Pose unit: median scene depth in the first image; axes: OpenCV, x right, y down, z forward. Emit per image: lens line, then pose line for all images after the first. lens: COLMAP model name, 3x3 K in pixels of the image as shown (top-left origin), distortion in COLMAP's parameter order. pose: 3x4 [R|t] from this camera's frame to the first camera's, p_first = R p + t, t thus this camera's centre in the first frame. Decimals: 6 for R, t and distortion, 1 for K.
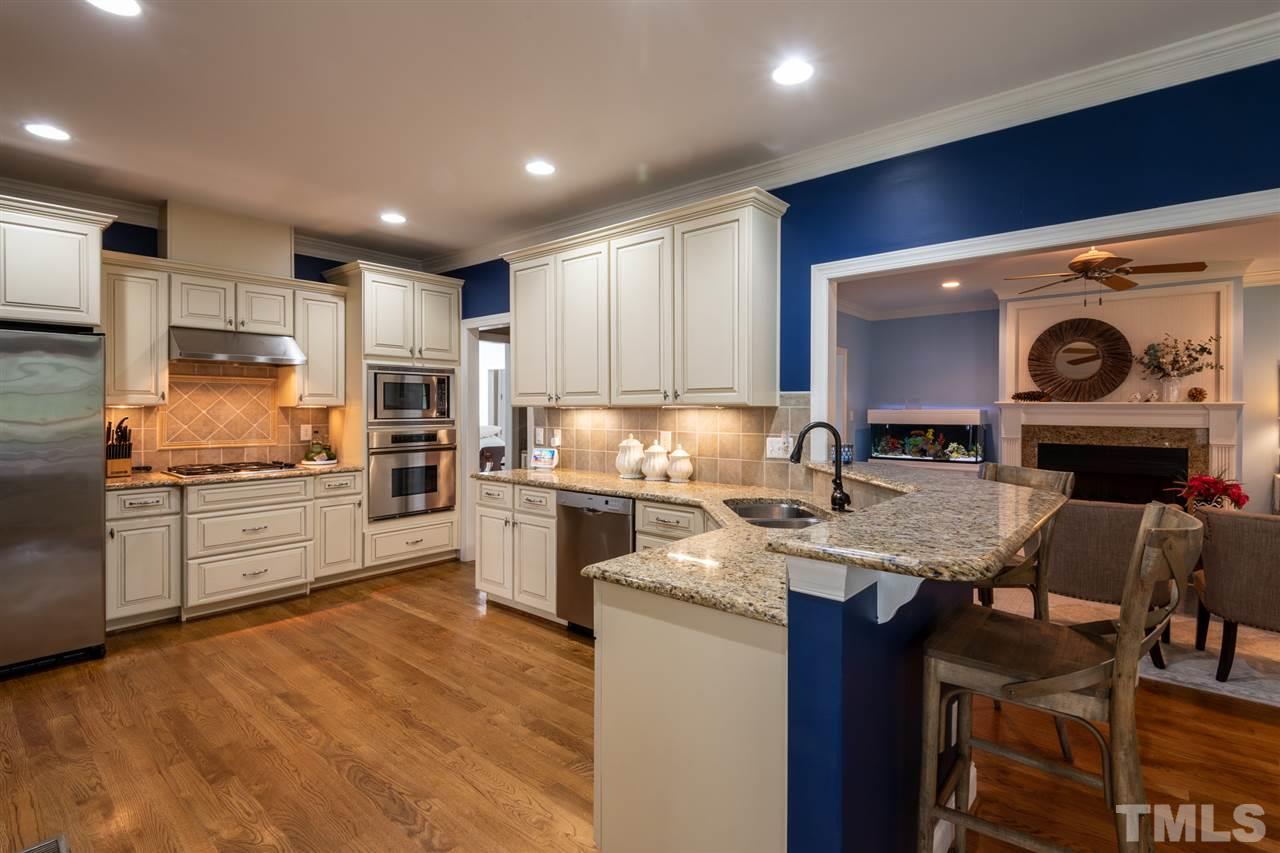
lens RADIAL K [[600.7, 0, 620.1], [0, 600.7, 410.0], [0, 0, 1]] dist [-0.015972, -0.000913]
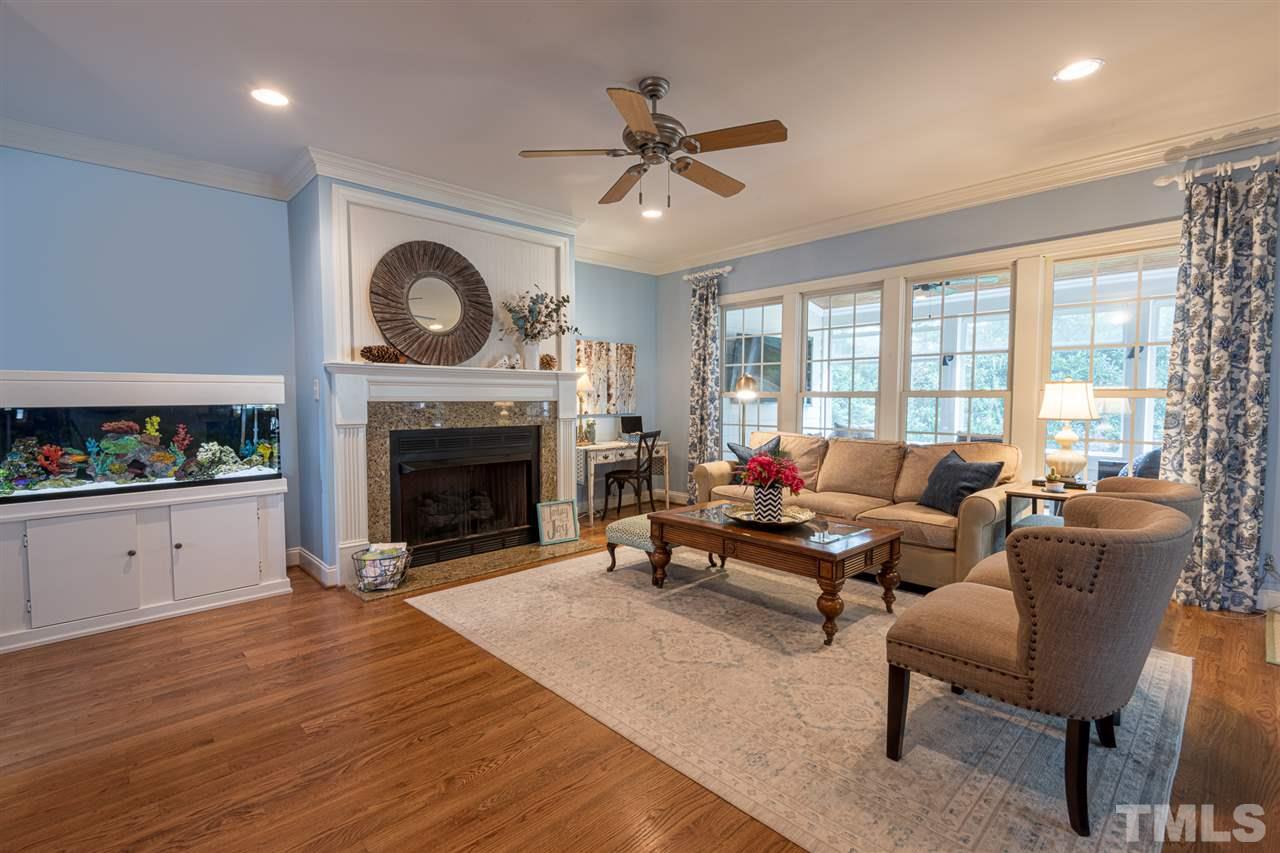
lens RADIAL K [[568.9, 0, 642.8], [0, 568.9, 427.5], [0, 0, 1]] dist [0.005493, -0.000729]
pose [[0.078473, -0.055444, 0.995373, 0.135537], [0.004917, 0.998462, 0.055229, 0.021601], [-0.996904, 0.000560, 0.078625, 0.713973]]
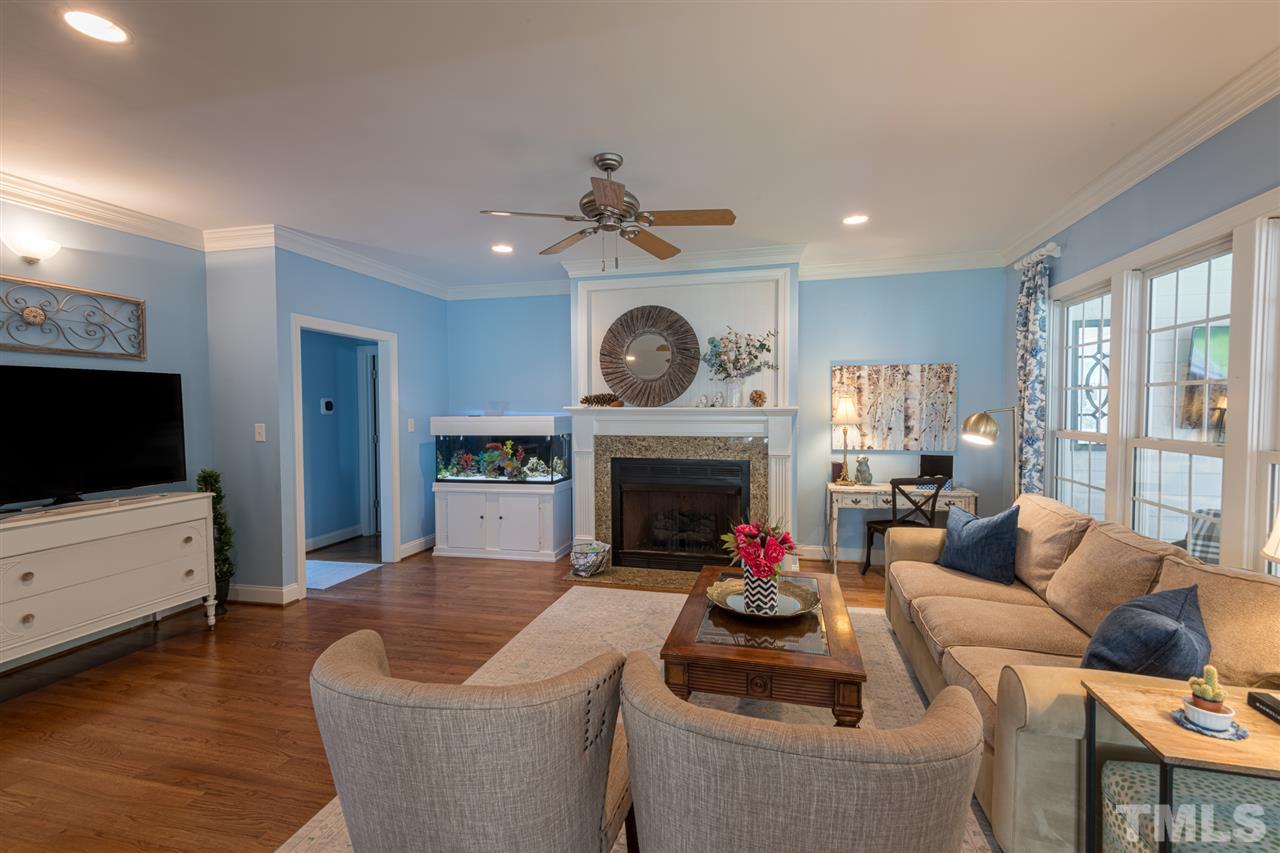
lens RADIAL K [[568.9, 0, 644.9], [0, 568.9, 426.2], [0, 0, 1]] dist [0.005493, -0.000729]
pose [[0.882327, -0.023036, 0.470073, 0.392035], [0.008800, 0.999434, 0.032460, -0.012198], [-0.470555, -0.024504, 0.882031, 0.304414]]
